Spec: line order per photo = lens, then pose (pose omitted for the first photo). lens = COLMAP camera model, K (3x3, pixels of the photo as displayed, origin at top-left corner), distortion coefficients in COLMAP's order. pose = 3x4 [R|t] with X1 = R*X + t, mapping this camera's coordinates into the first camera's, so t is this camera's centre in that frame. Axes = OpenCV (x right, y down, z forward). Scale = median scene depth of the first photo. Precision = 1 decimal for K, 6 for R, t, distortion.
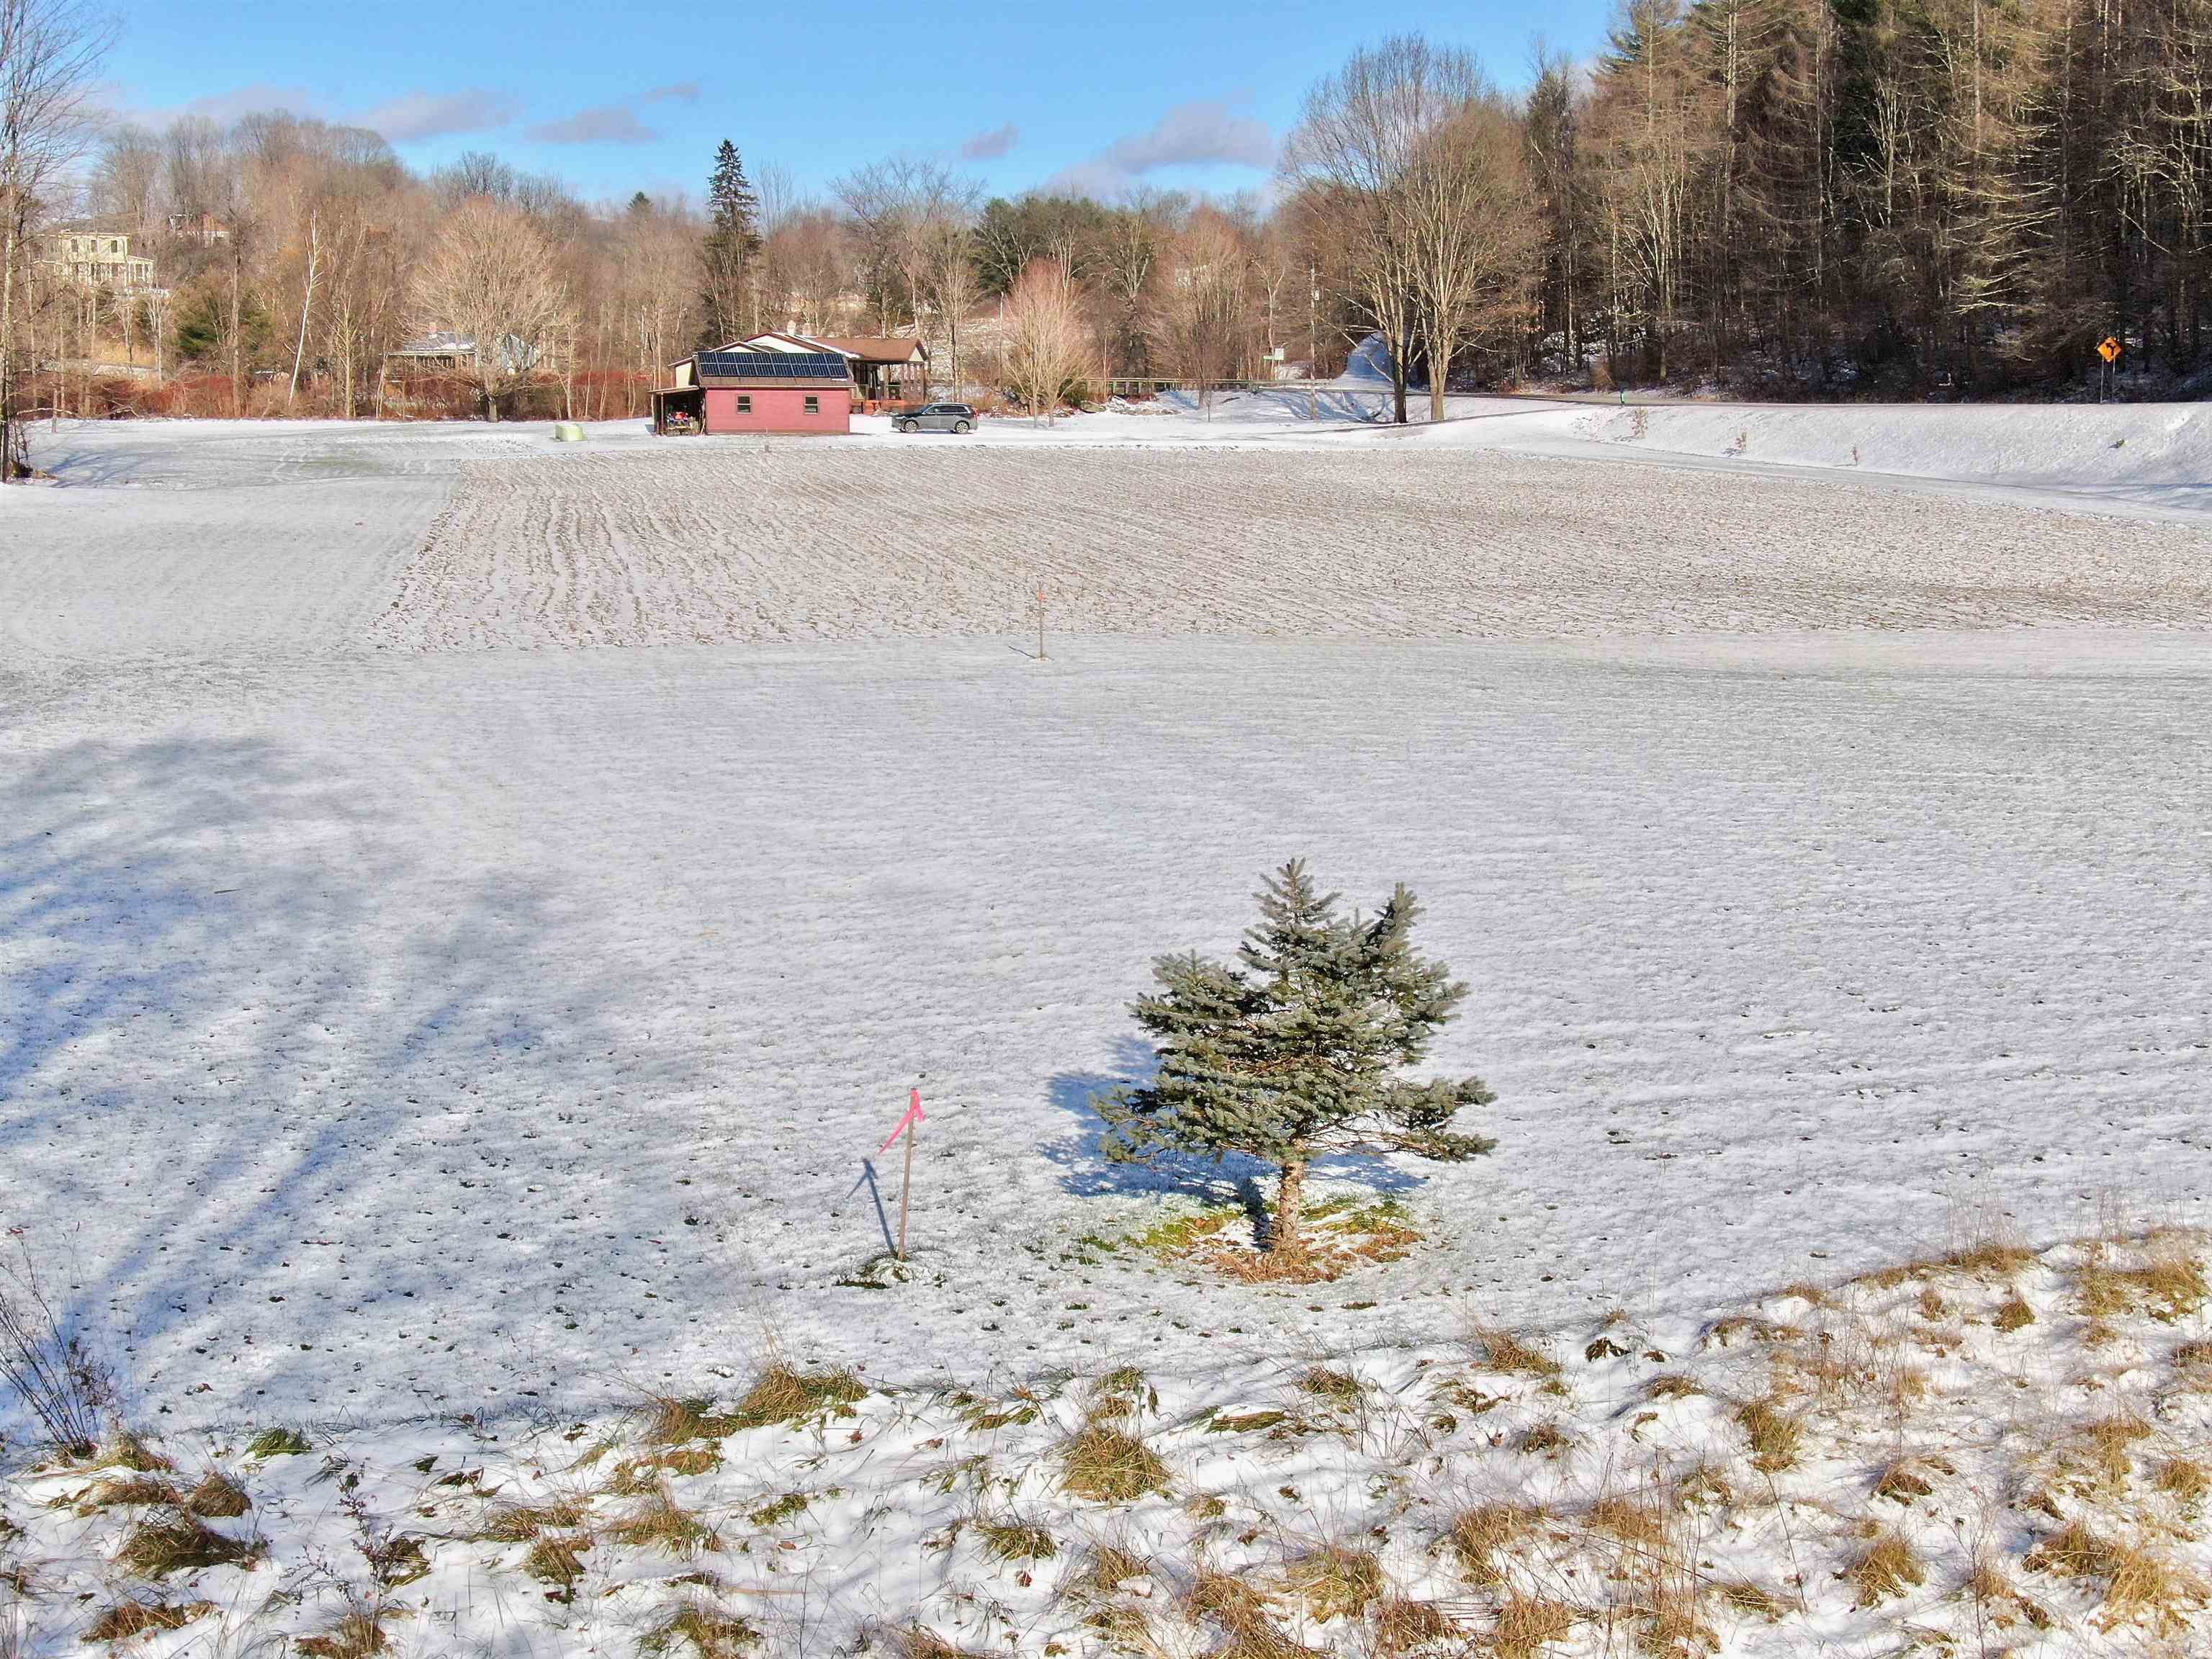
lens RADIAL K [[3396.6, 0, 1106.0], [0, 3396.6, 829.5], [0, 0, 1]] dist [0.304537, -1.848227]
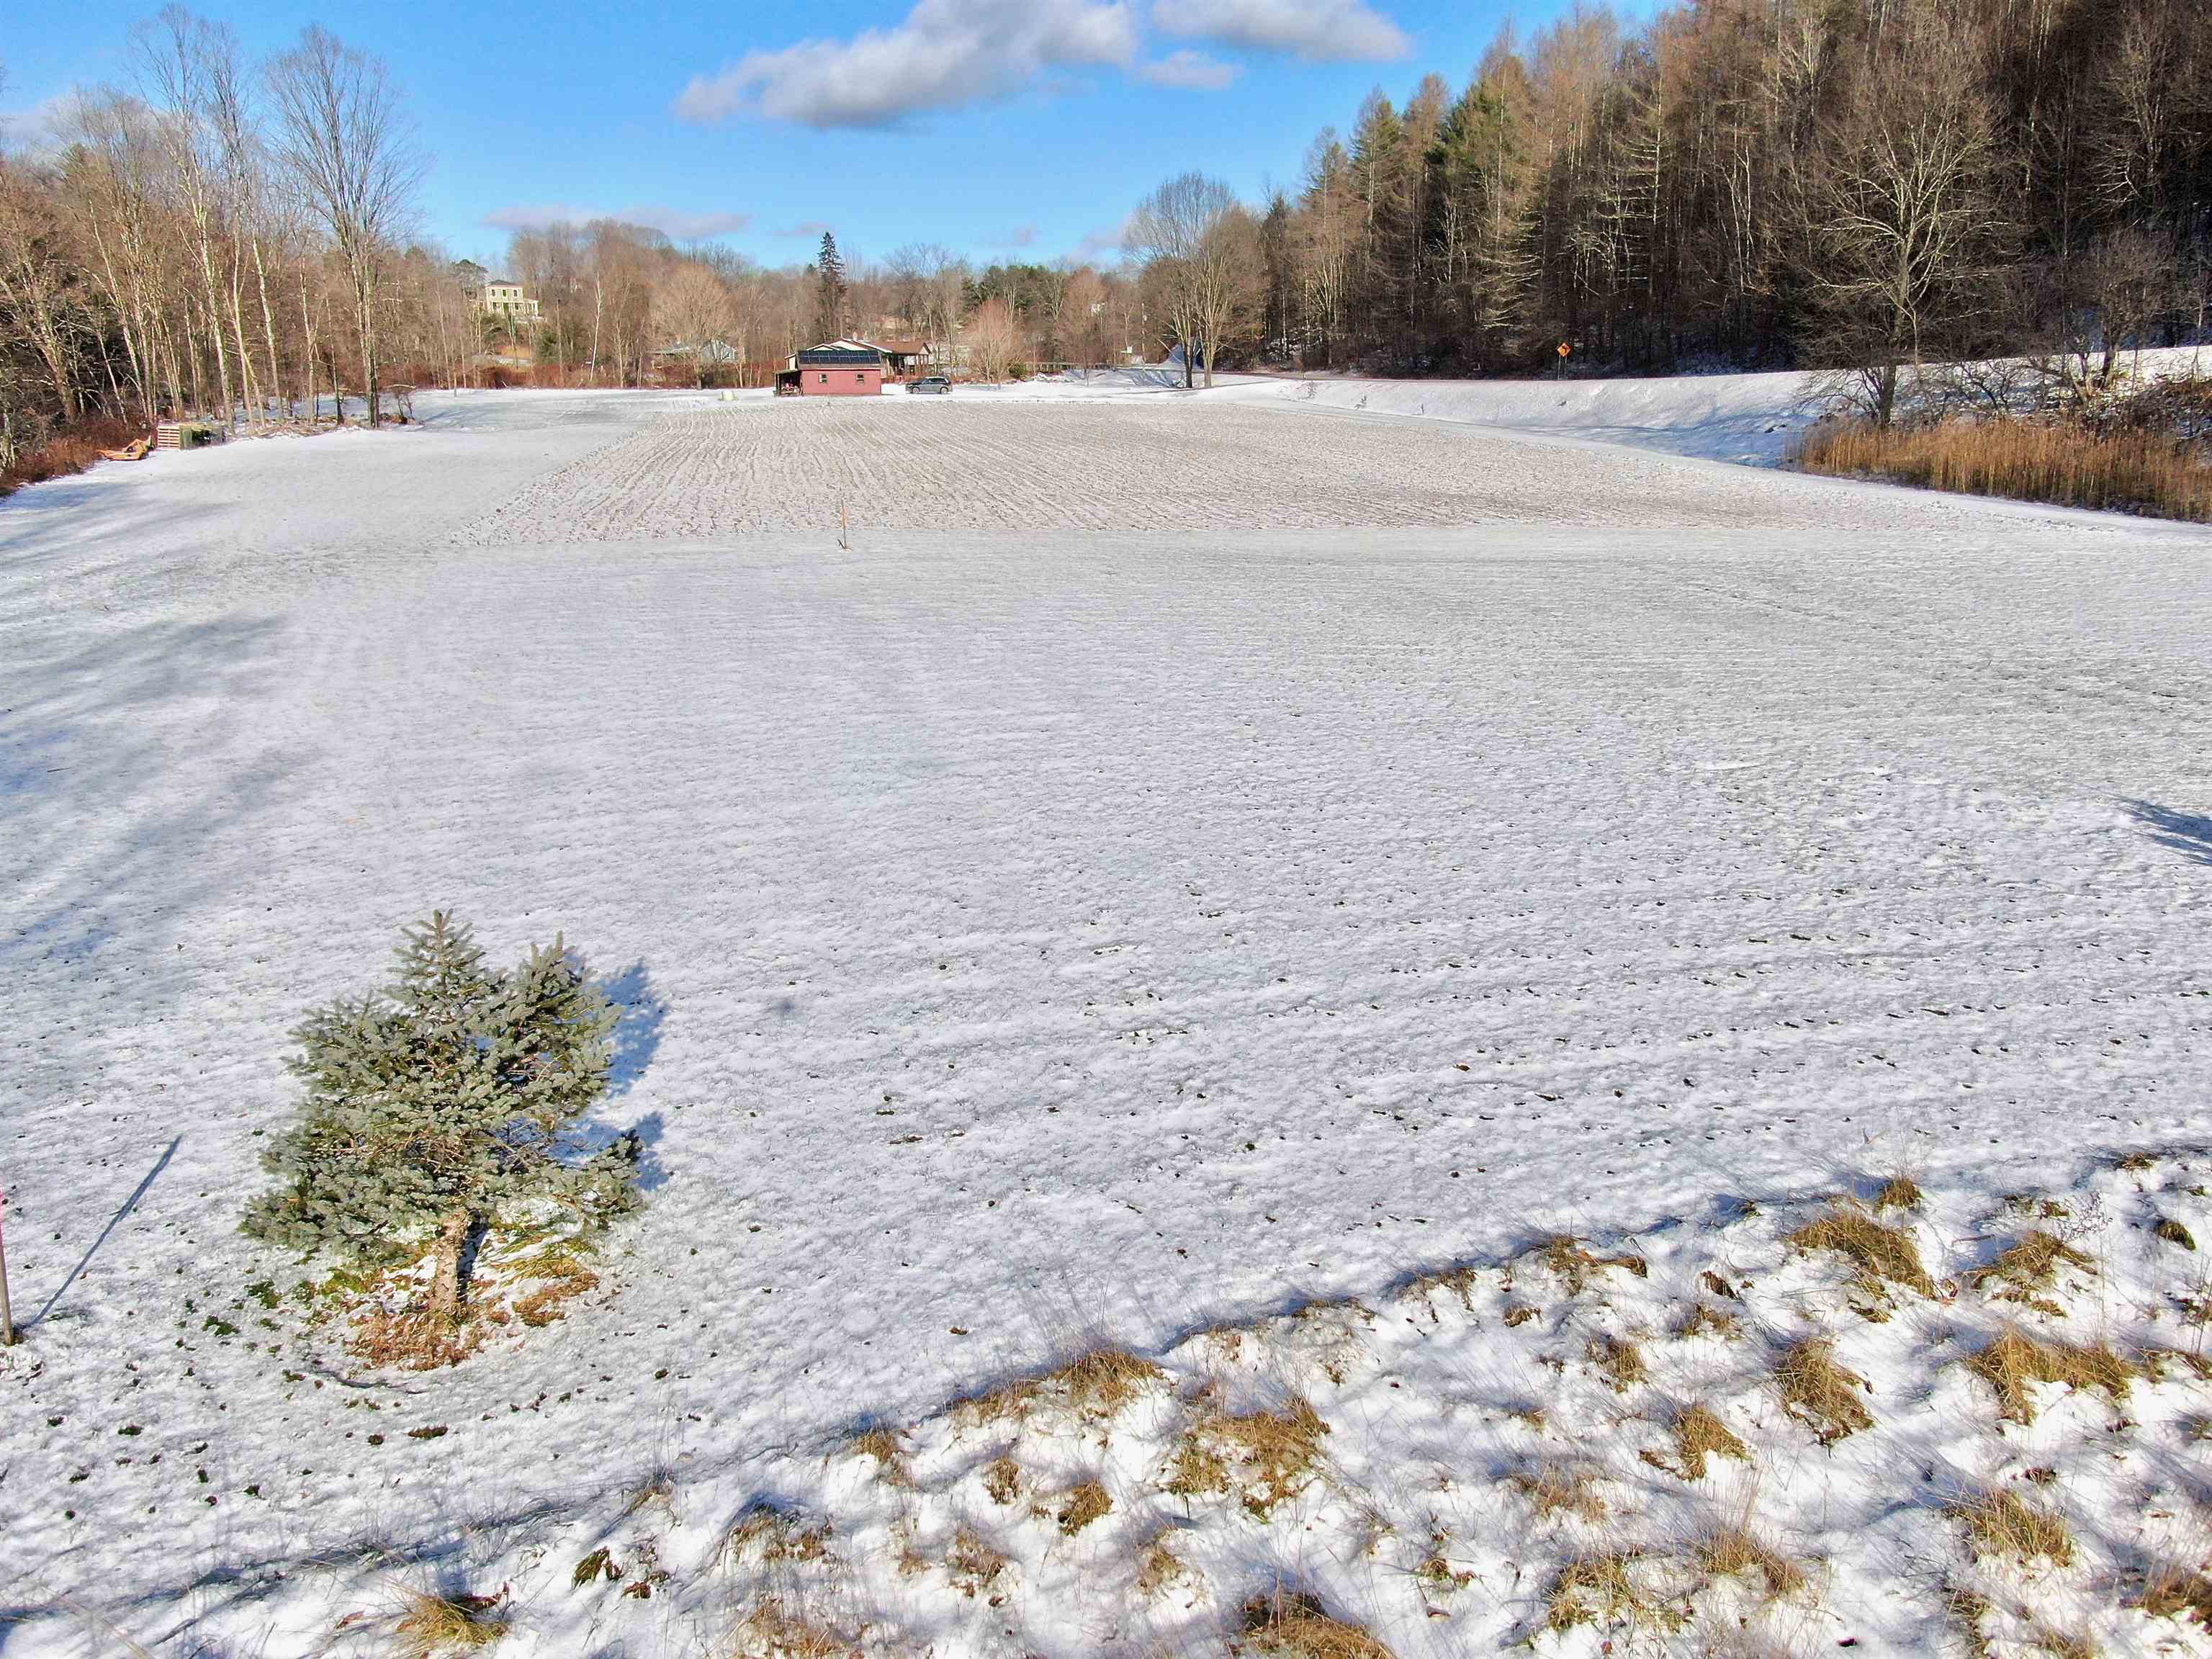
lens RADIAL K [[1594.7, 0, 1113.1], [0, 1594.7, 830.9], [0, 0, 1]] dist [-0.020075, 0.007967]
pose [[0.999999, 0.000470, -0.000963, 0.048555], [-0.000314, 0.987798, 0.155741, -0.016664], [0.001024, -0.155741, 0.987797, 0.111513]]
